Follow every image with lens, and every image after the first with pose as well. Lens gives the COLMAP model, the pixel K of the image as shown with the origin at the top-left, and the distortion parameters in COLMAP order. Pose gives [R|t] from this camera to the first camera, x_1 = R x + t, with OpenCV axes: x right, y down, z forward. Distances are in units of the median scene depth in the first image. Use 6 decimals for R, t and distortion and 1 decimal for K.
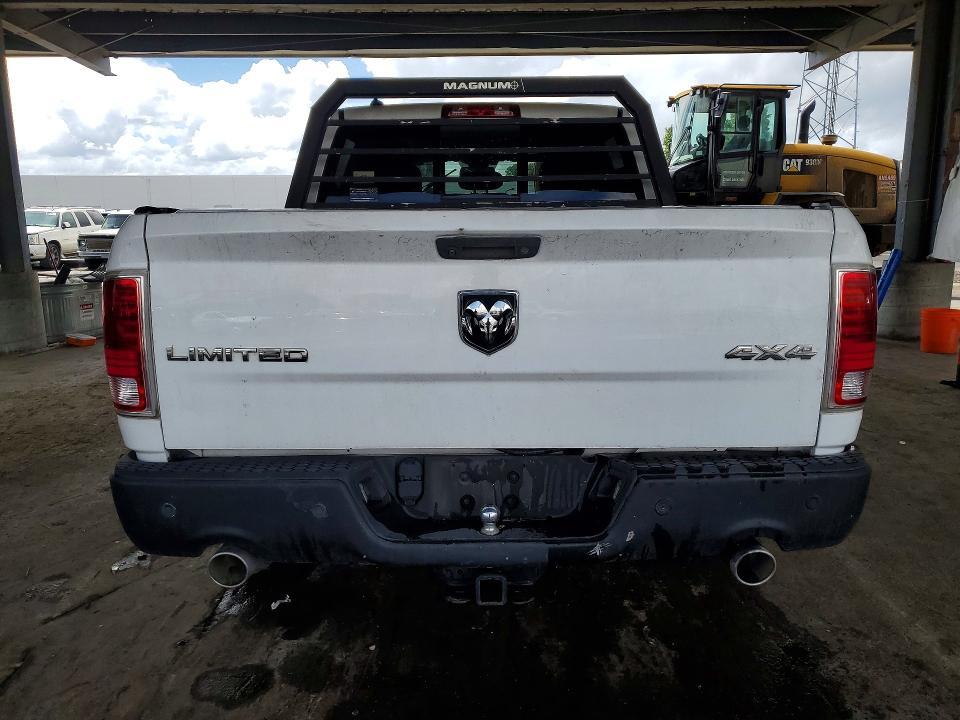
lens RADIAL K [[750.6, 0, 483.2], [0, 750.6, 365.7], [0, 0, 1]] dist [0.015116, 0.001046]
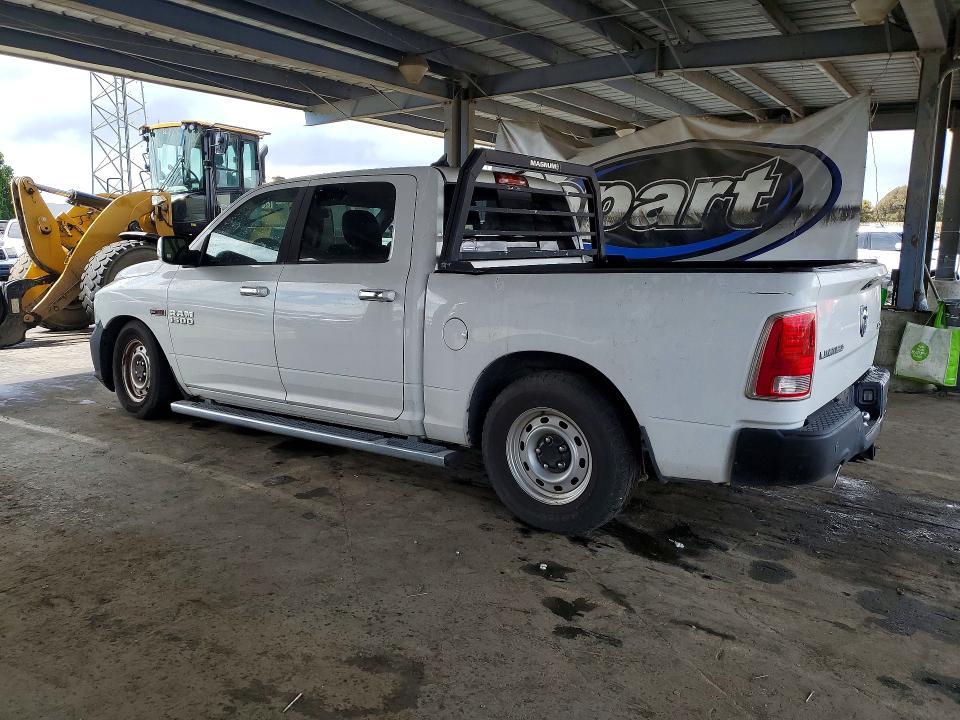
lens RADIAL K [[750.6, 0, 472.6], [0, 750.6, 367.1], [0, 0, 1]] dist [0.015116, 0.001046]
pose [[0.578705, -0.124069, 0.806044, -1.120778], [0.144572, 0.988313, 0.048328, -0.093399], [-0.802621, 0.088564, 0.589879, 0.321762]]
